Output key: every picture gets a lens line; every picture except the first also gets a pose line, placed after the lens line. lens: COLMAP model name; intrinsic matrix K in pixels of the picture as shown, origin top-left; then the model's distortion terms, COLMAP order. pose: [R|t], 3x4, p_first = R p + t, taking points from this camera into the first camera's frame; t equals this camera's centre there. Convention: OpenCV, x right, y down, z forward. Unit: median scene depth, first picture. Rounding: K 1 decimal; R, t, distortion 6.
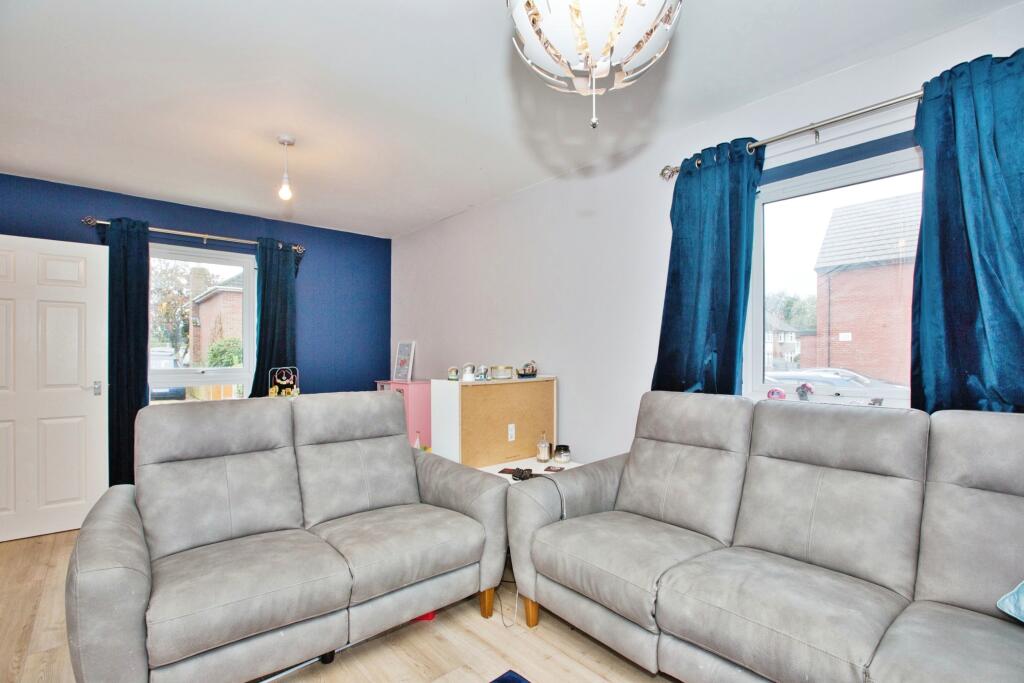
lens RADIAL K [[479.8, 0, 510.2], [0, 479.8, 352.1], [0, 0, 1]] dist [-0.017570, 0.000213]
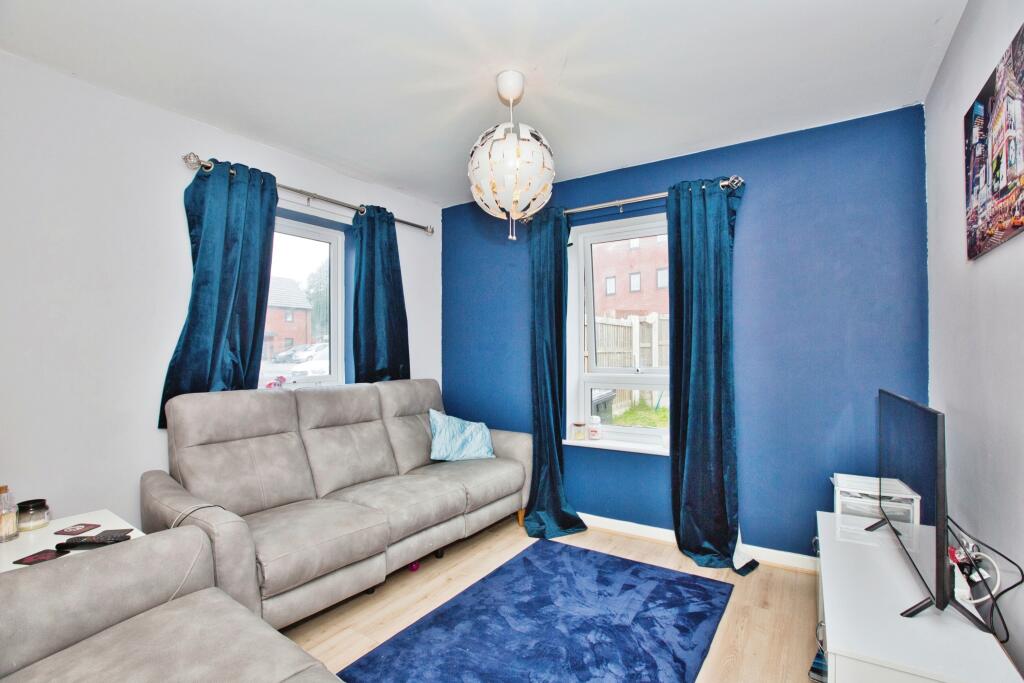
lens RADIAL K [[479.8, 0, 510.2], [0, 479.8, 352.1], [0, 0, 1]] dist [-0.017570, 0.000213]
pose [[-0.256084, -0.000133, 0.966654, -0.825660], [-0.004980, 0.999987, -0.001182, -0.000529], [-0.966642, -0.005116, -0.256082, 0.716577]]
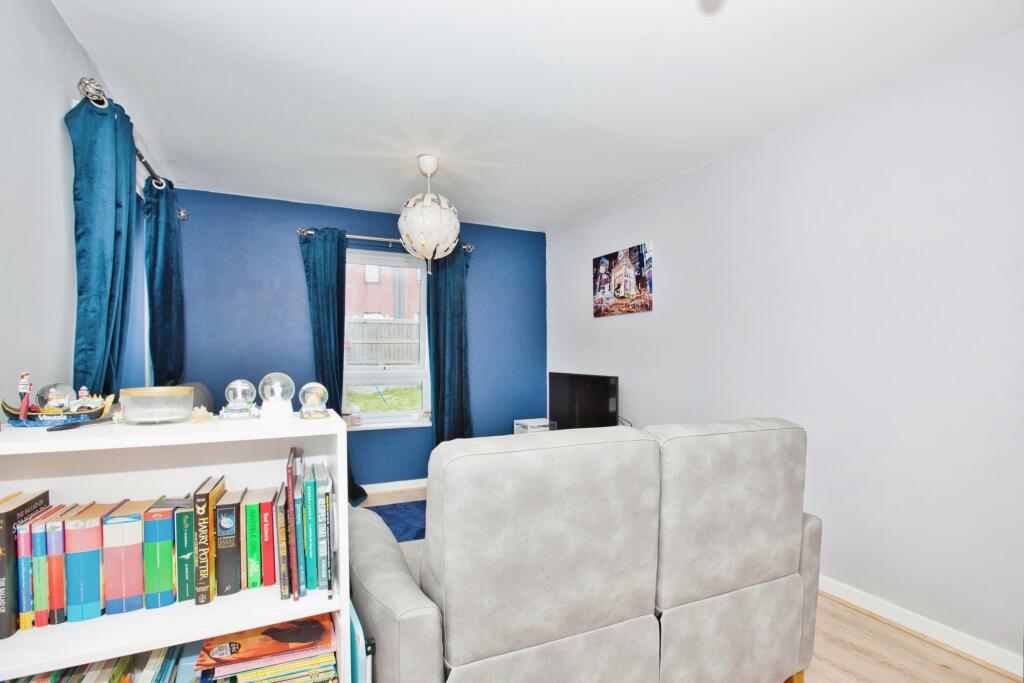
lens RADIAL K [[479.8, 0, 510.2], [0, 479.8, 352.1], [0, 0, 1]] dist [-0.017570, 0.000213]
pose [[-0.963563, -0.003134, 0.267464, -0.483476], [-0.005849, 0.999939, -0.009356, 0.005334], [-0.267419, -0.010579, -0.963522, 1.709821]]
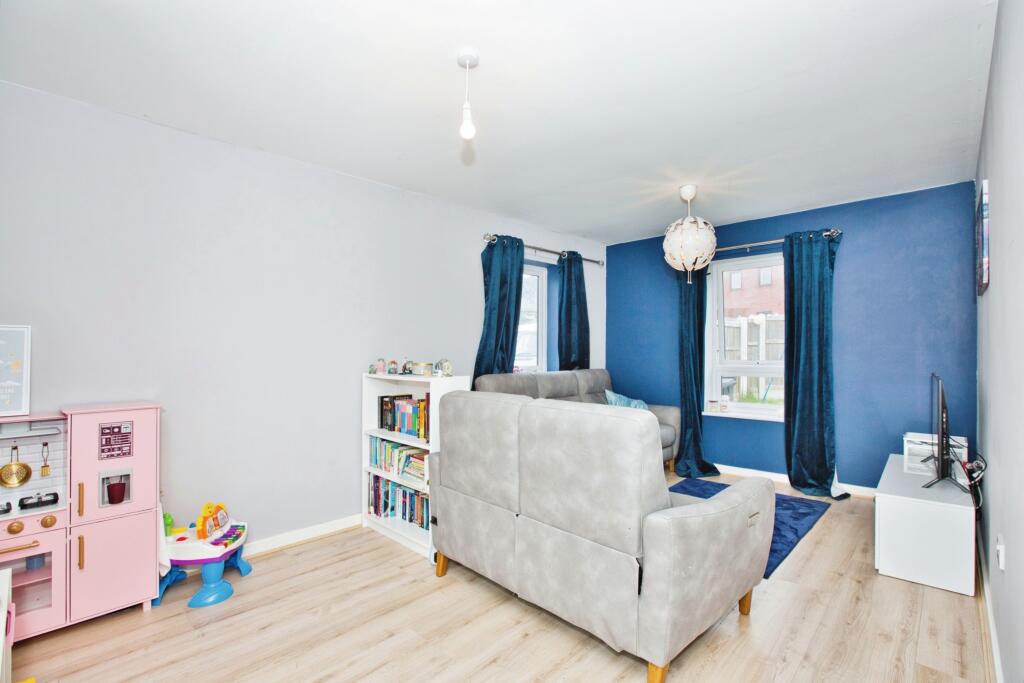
lens RADIAL K [[462.9, 0, 535.2], [0, 462.9, 358.1], [0, 0, 1]] dist [-0.000705, 0.000193]
pose [[-0.108335, -0.016233, 0.993982, -1.399592], [-0.003581, 0.999867, 0.015939, 0.004318], [-0.994108, -0.001833, -0.108378, 1.148828]]
